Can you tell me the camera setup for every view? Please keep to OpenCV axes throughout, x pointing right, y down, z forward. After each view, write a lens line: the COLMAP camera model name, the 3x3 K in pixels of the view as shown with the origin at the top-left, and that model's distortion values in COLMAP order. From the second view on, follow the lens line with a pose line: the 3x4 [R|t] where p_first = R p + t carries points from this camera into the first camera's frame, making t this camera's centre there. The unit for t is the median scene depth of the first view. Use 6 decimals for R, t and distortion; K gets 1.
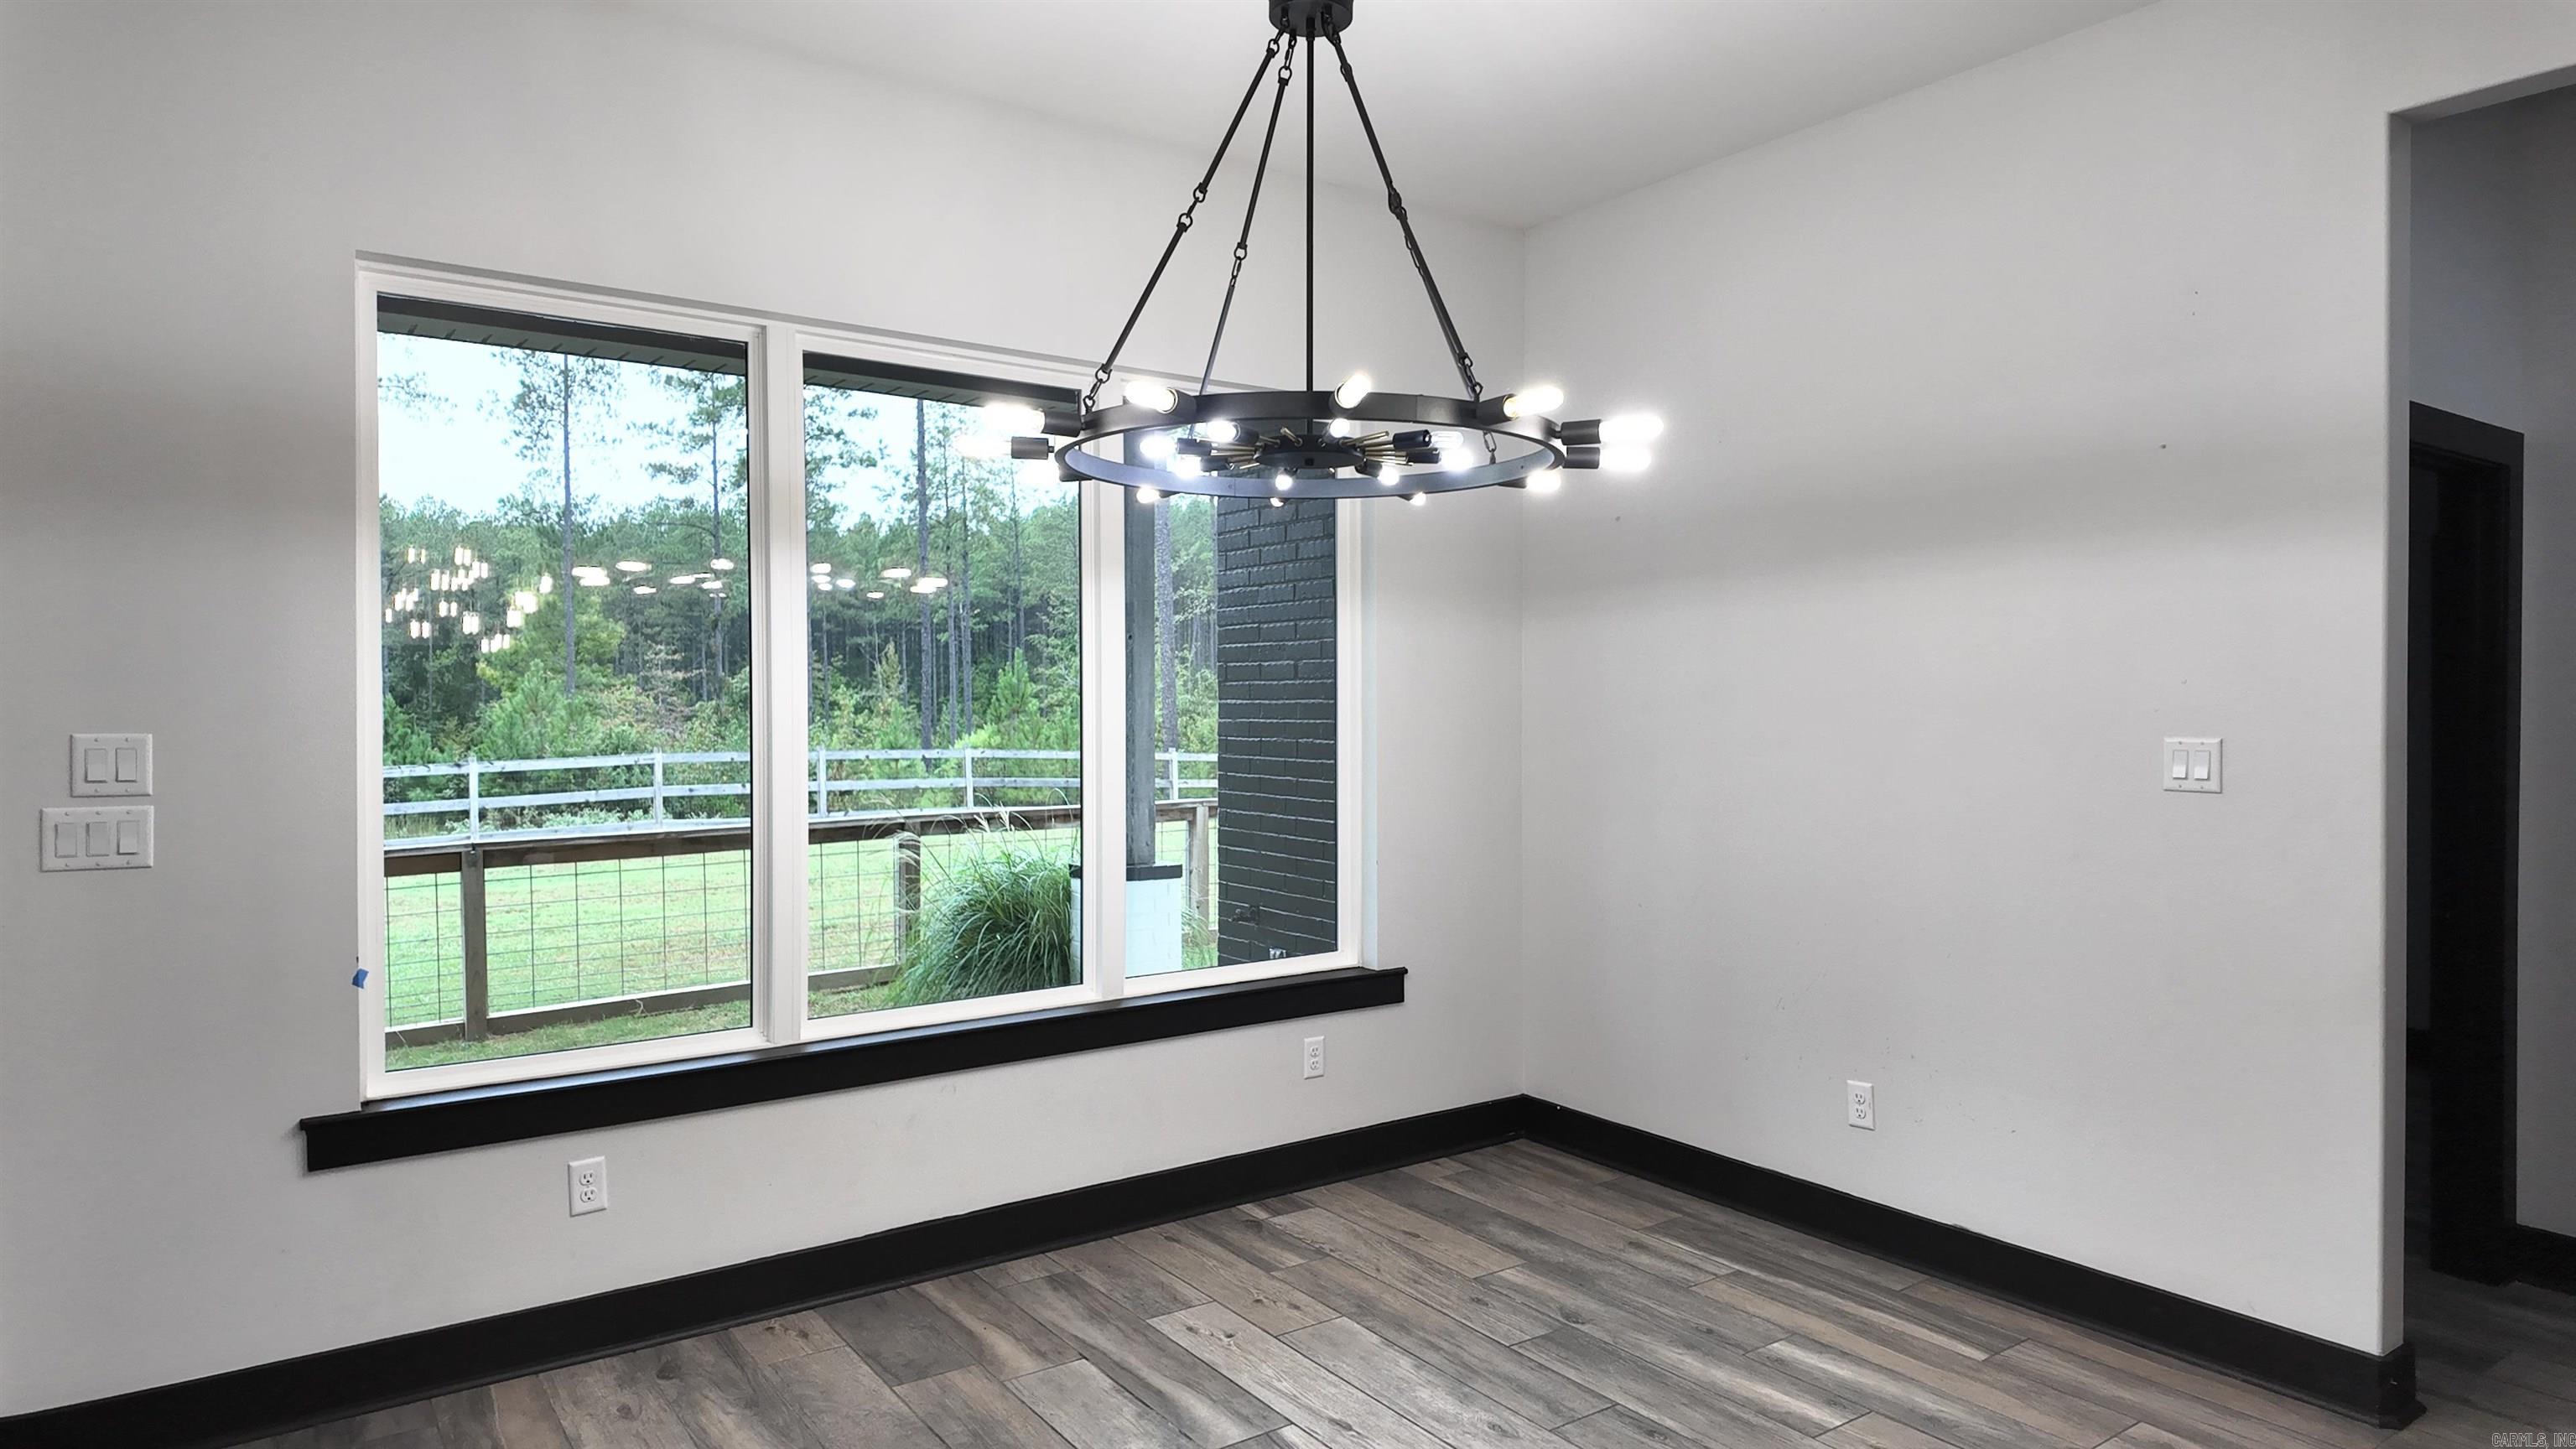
lens RADIAL K [[1517.5, 0, 1350.1], [0, 1517.5, 723.2], [0, 0, 1]] dist [0.000946, -0.014845]
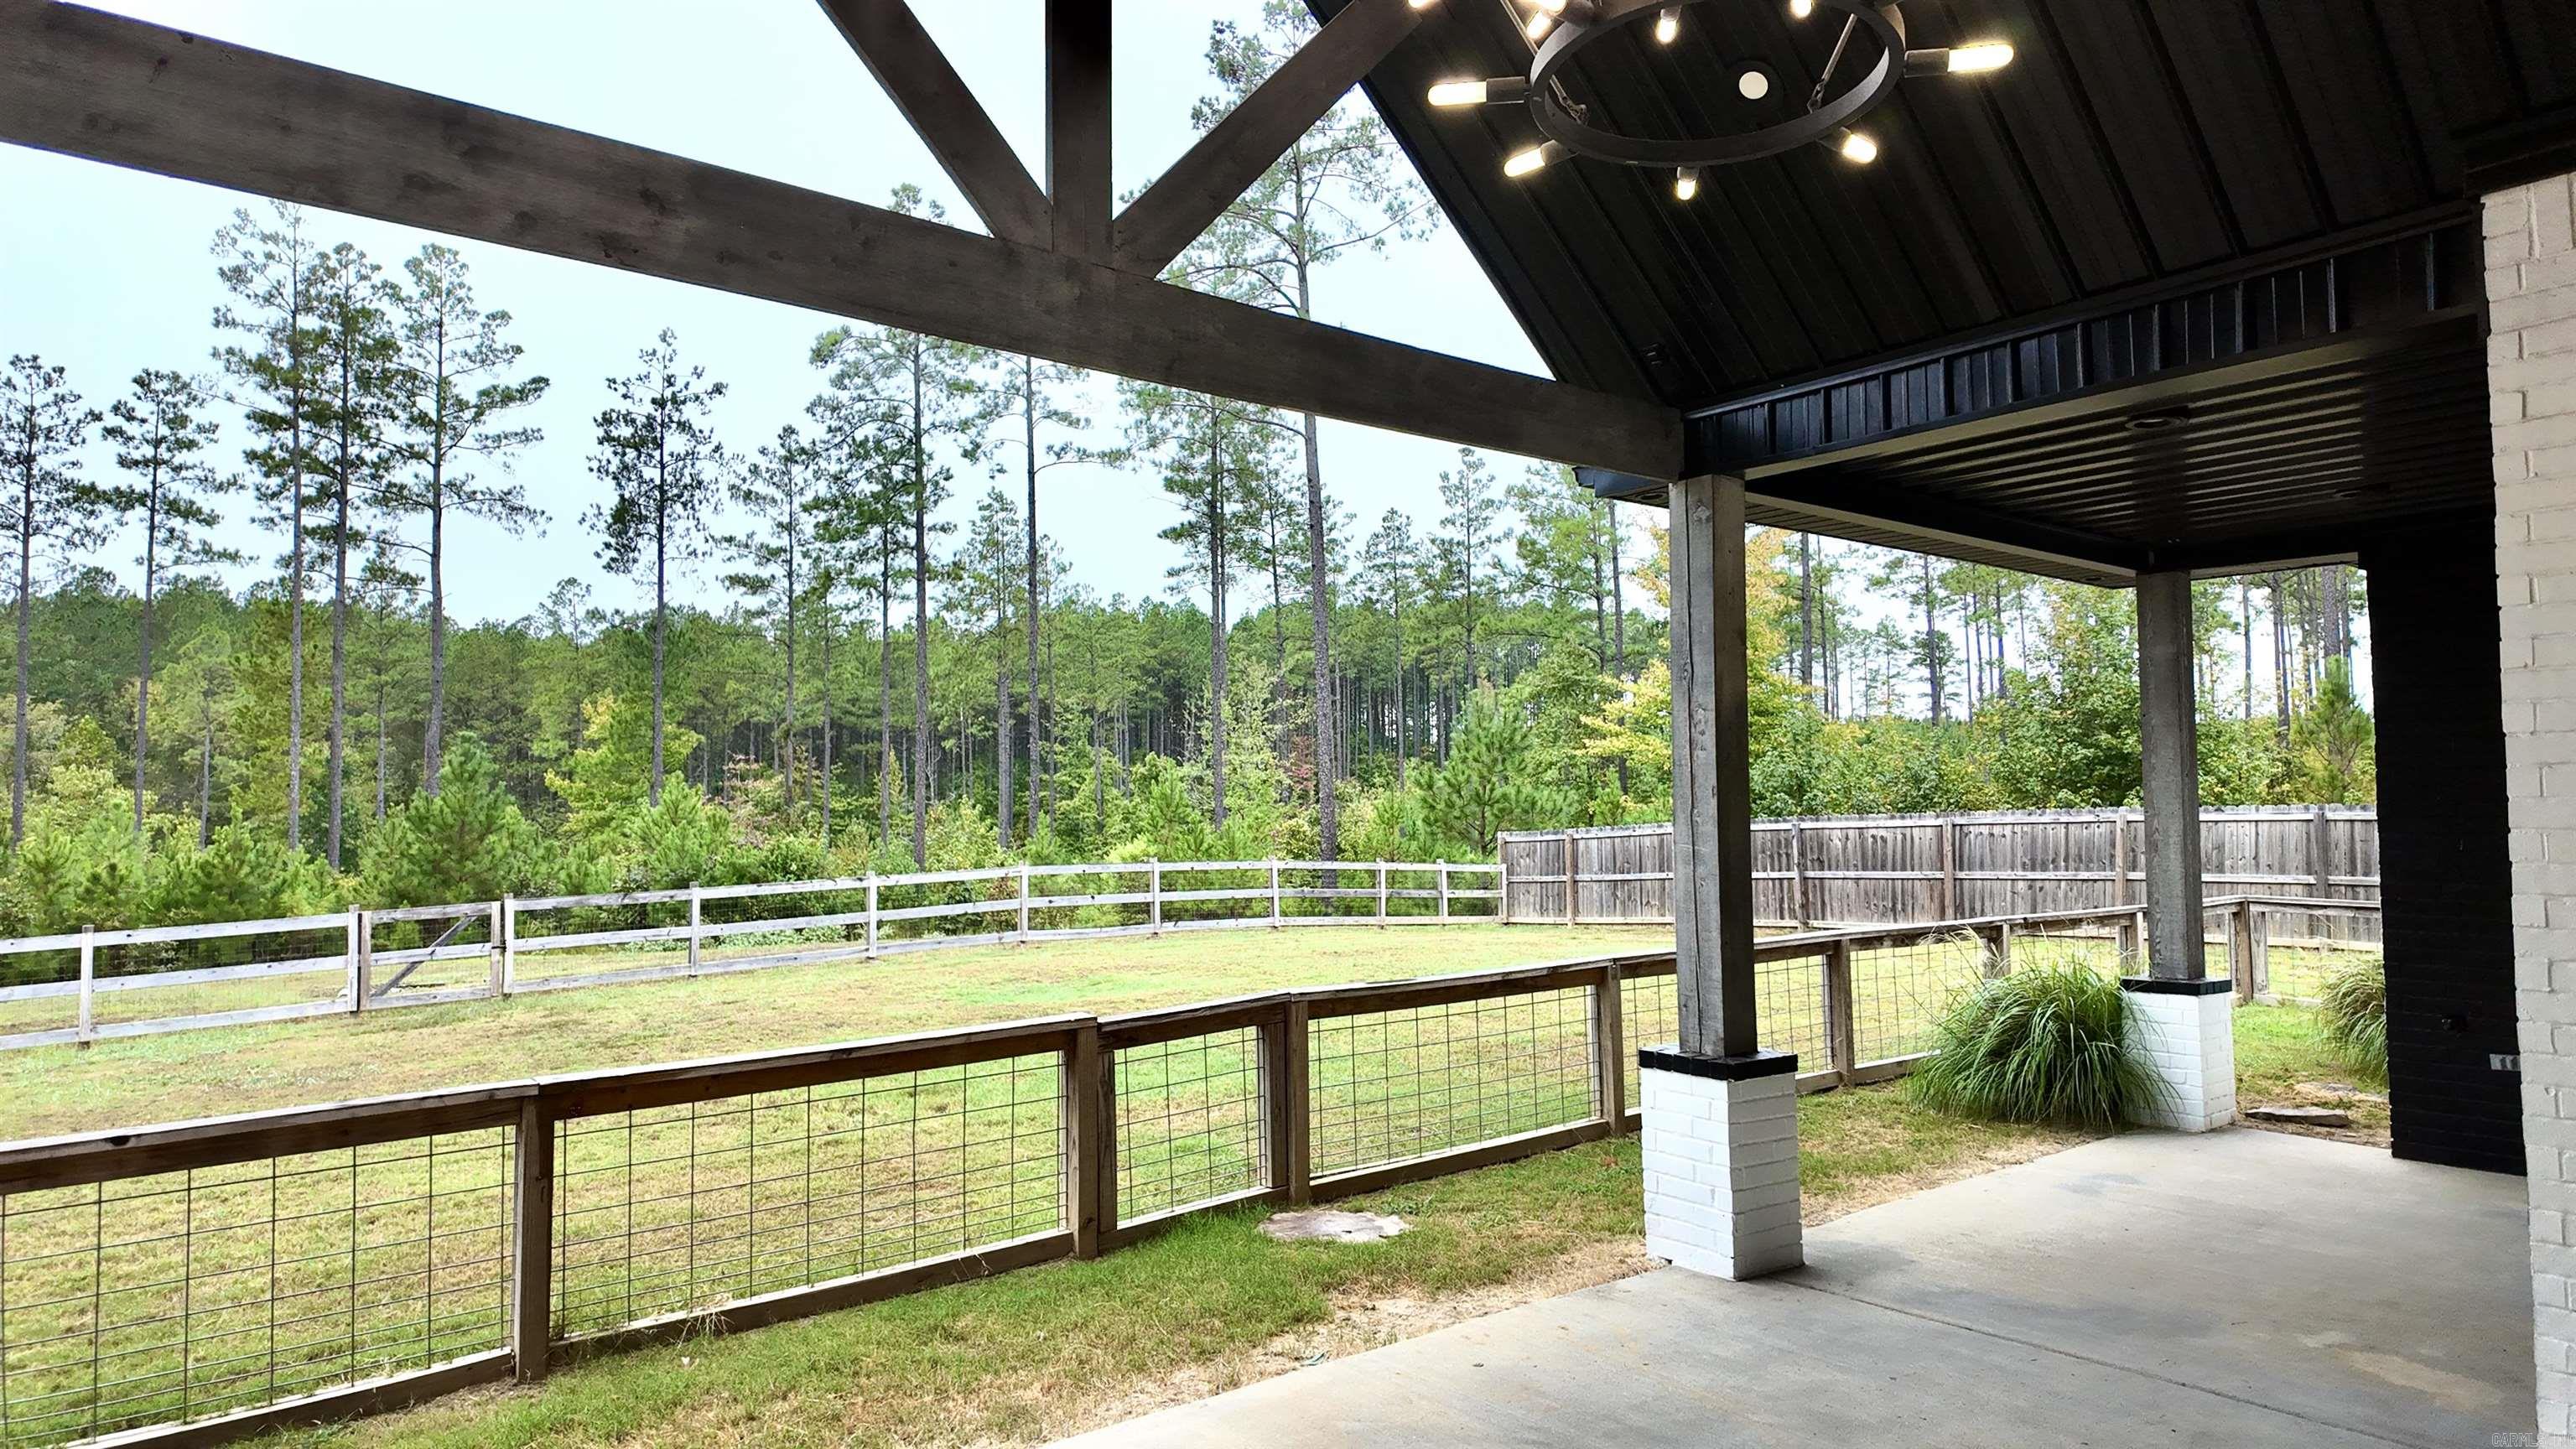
lens RADIAL K [[1517.5, 0, 1309.1], [0, 1517.5, 735.7], [0, 0, 1]] dist [0.000946, -0.014845]
pose [[0.999522, 0.001357, 0.030872, -0.115112], [0.000523, 0.998149, -0.060808, -0.002823], [-0.030897, 0.060795, 0.997672, -0.018585]]
